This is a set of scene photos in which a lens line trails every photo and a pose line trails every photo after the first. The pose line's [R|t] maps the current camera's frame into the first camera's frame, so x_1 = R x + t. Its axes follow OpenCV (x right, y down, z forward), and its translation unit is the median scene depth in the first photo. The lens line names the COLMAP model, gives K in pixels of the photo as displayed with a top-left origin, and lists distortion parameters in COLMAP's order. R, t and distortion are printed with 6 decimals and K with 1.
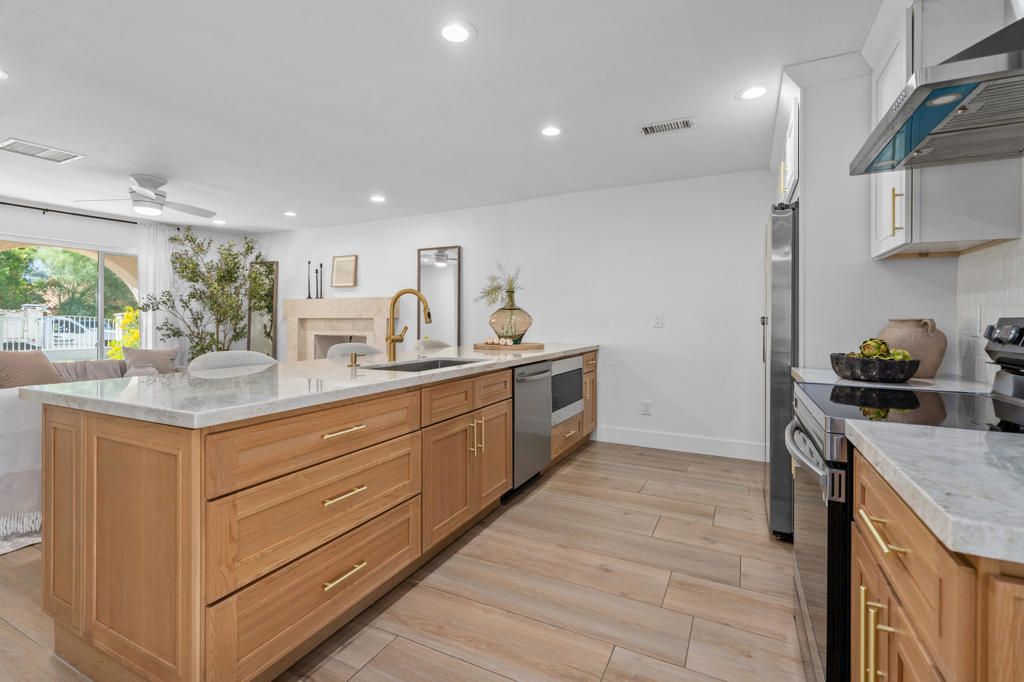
lens RADIAL K [[457.4, 0, 509.5], [0, 457.4, 326.7], [0, 0, 1]] dist [0.008718, -0.002039]
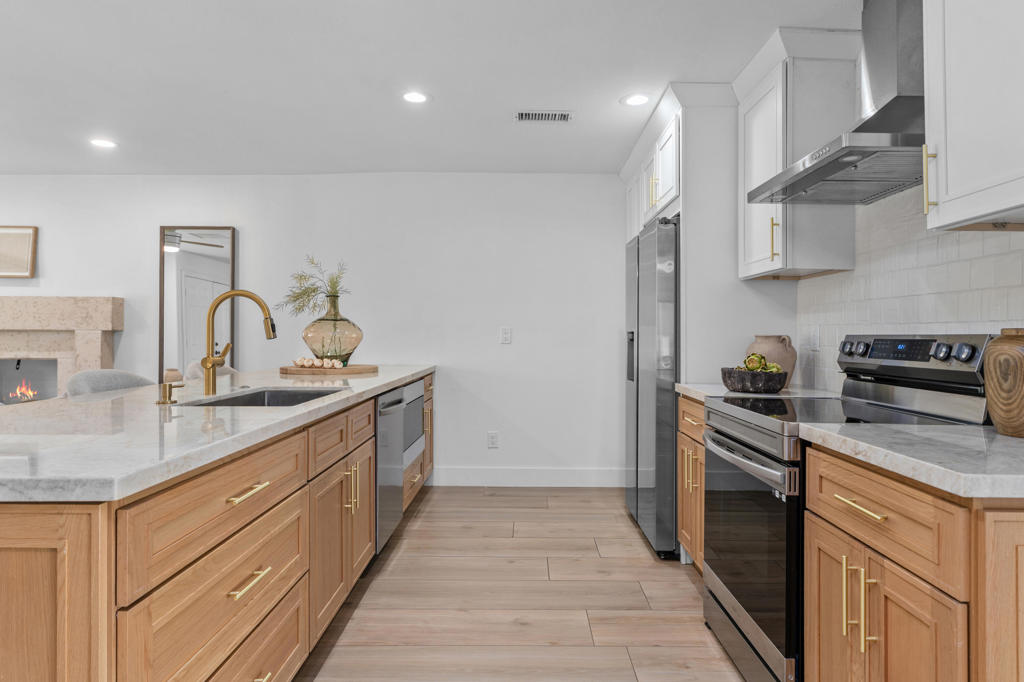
lens RADIAL K [[598.3, 0, 529.0], [0, 598.3, 338.2], [0, 0, 1]] dist [-0.020973, 0.007421]
pose [[0.891354, 0.000554, 0.453307, -0.248182], [0.002663, 0.999976, -0.006458, -0.001538], [-0.453300, 0.006964, 0.891331, -0.010785]]
